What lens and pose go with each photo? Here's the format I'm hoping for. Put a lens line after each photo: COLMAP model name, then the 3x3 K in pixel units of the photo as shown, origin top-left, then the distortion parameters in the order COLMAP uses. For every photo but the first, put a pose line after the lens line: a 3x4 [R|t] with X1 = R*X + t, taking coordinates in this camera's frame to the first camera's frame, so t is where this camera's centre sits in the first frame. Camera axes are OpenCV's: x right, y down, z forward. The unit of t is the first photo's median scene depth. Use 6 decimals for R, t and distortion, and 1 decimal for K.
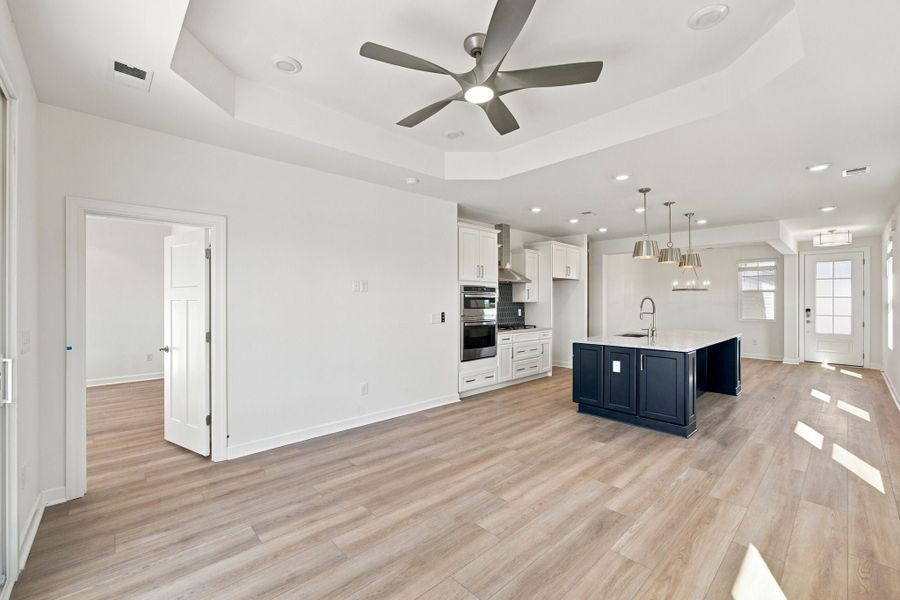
lens RADIAL K [[375.8, 0, 452.7], [0, 375.8, 302.6], [0, 0, 1]] dist [-0.013118, 0.000490]
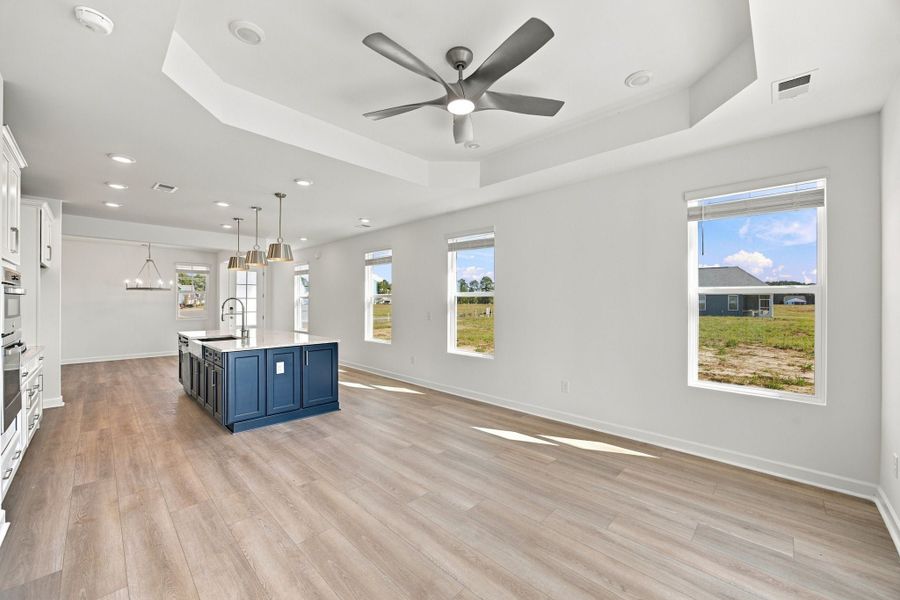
lens RADIAL K [[349.8, 0, 454.0], [0, 349.8, 301.4], [0, 0, 1]] dist [-0.011364, 0.000186]
pose [[-0.055632, 0.001638, 0.998450, -0.639267], [0.002757, 0.999995, -0.001487, -0.001951], [-0.998448, 0.002670, -0.055636, 0.752685]]
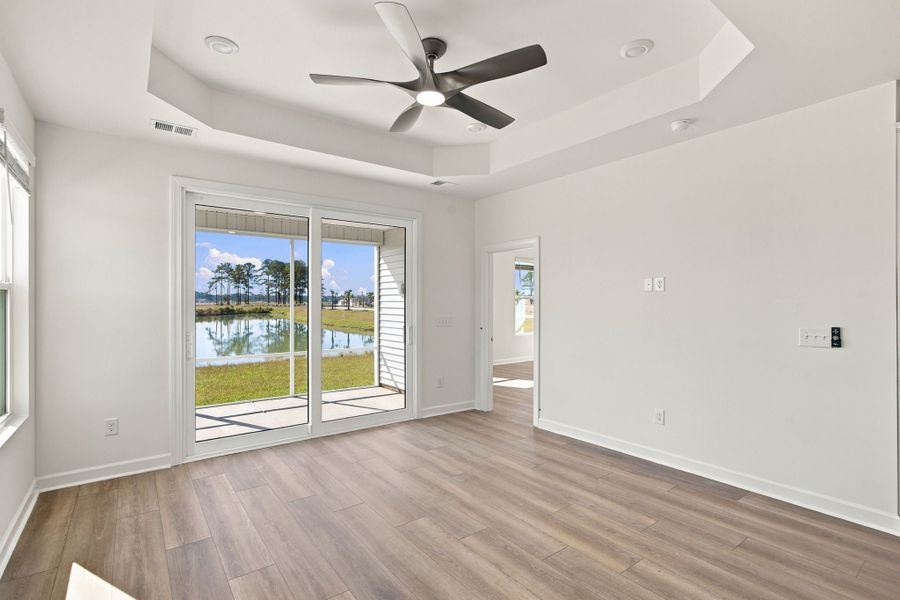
lens RADIAL K [[432.3, 0, 452.4], [0, 432.3, 303.5], [0, 0, 1]] dist [-0.003726, 0.000031]
pose [[-0.107058, 0.001628, -0.994251, 0.857821], [-0.006287, 0.999978, 0.002314, -0.003295], [0.994233, 0.006498, -0.107045, 0.828952]]
